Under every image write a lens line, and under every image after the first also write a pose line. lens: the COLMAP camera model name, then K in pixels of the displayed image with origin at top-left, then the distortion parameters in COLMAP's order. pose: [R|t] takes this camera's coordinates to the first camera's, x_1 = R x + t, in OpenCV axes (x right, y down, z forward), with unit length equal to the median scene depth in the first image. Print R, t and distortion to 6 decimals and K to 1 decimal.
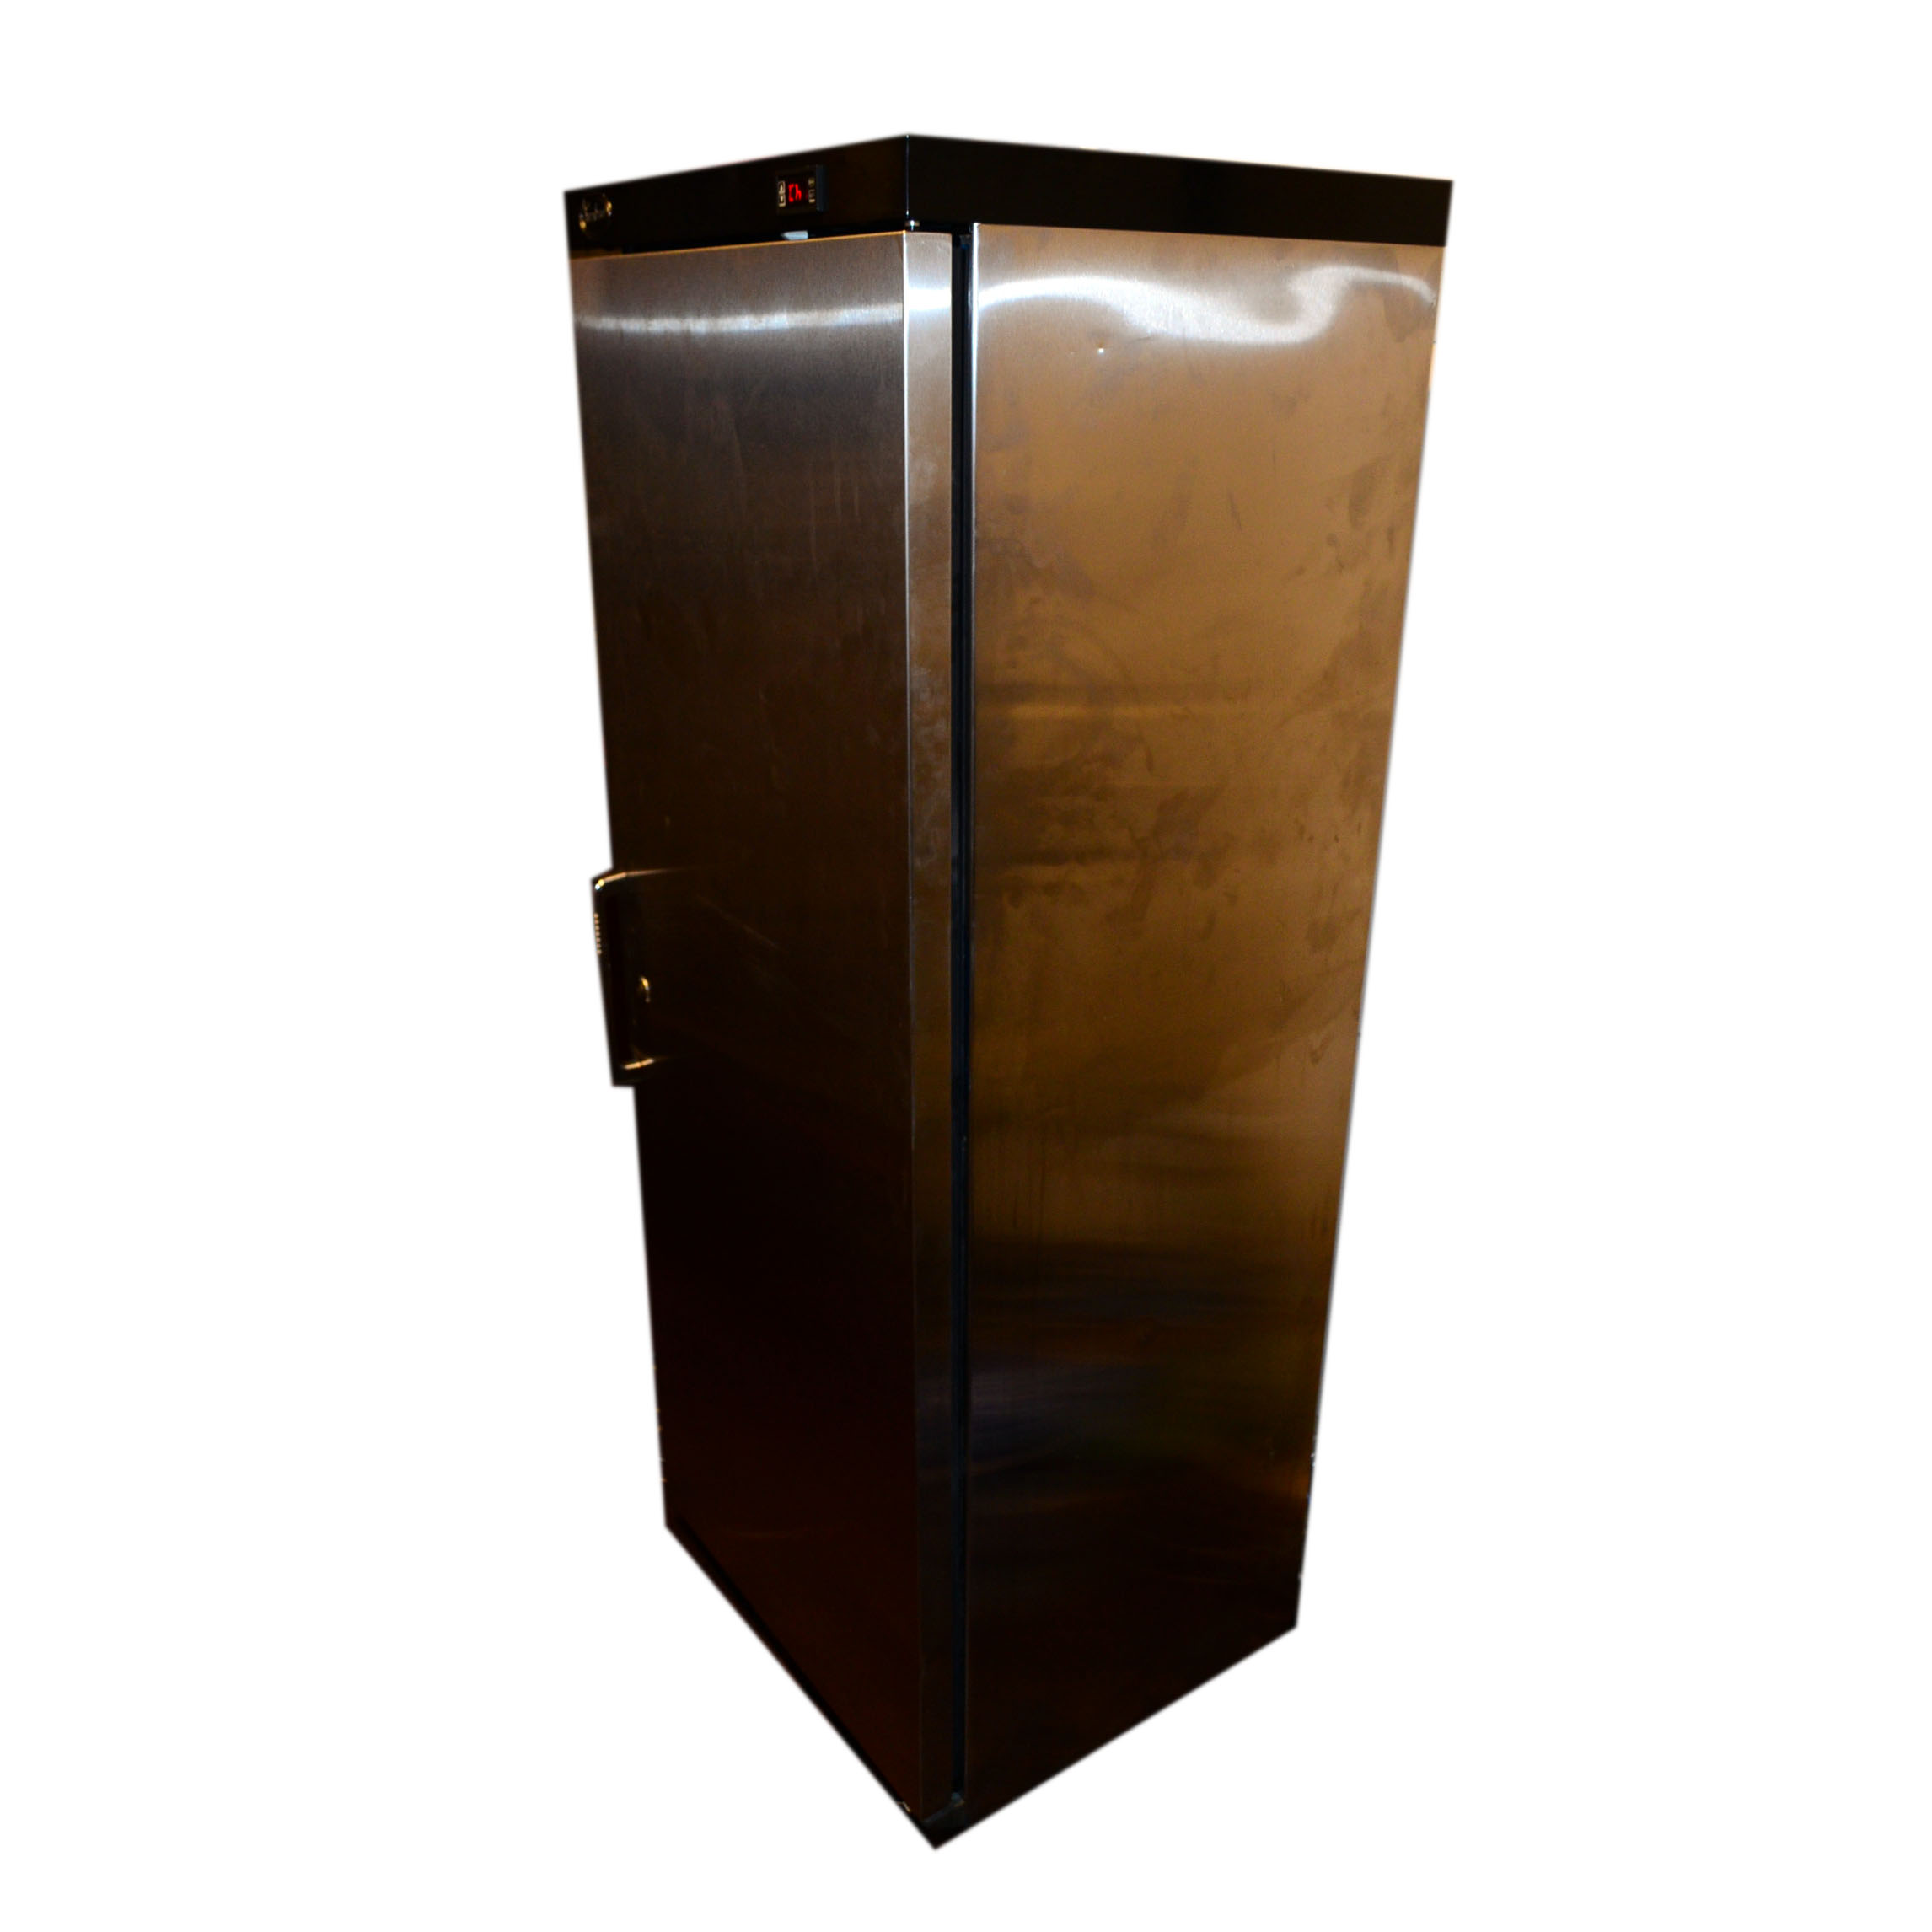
lens RADIAL K [[1693.7, 0, 966.0], [0, 1693.7, 966.0], [0, 0, 1]] dist [0.003400, -0.010179]
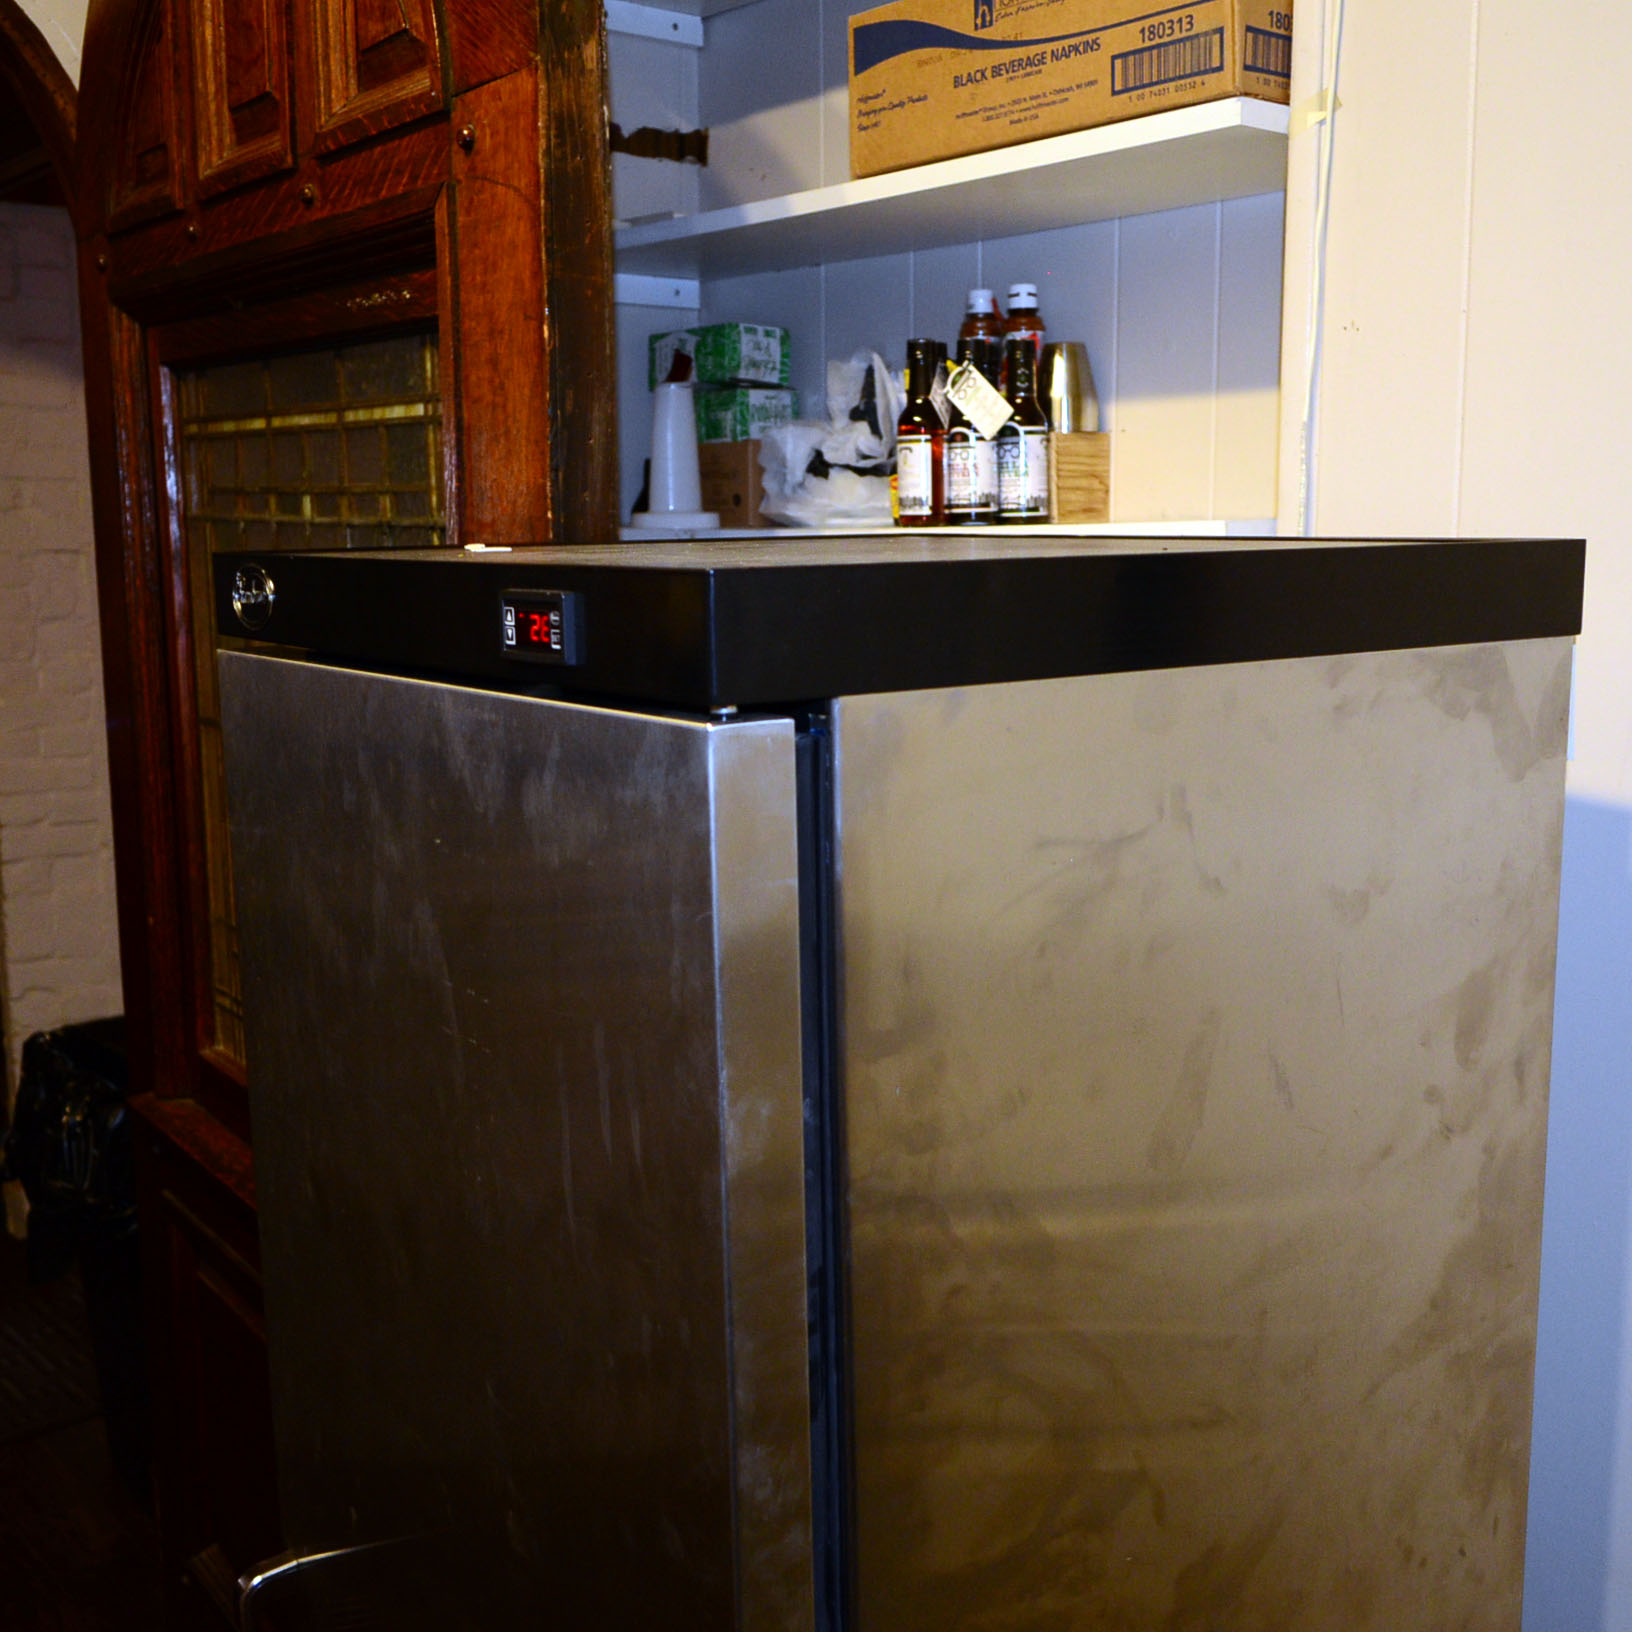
lens RADIAL K [[2011.6, 0, 816.0], [0, 2011.6, 816.0], [0, 0, 1]] dist [0.008152, 0.080803]
pose [[0.999670, -0.025630, -0.001937, -0.000630], [0.024633, 0.976853, -0.212490, -0.203699], [0.007338, 0.212372, 0.977161, 0.275903]]
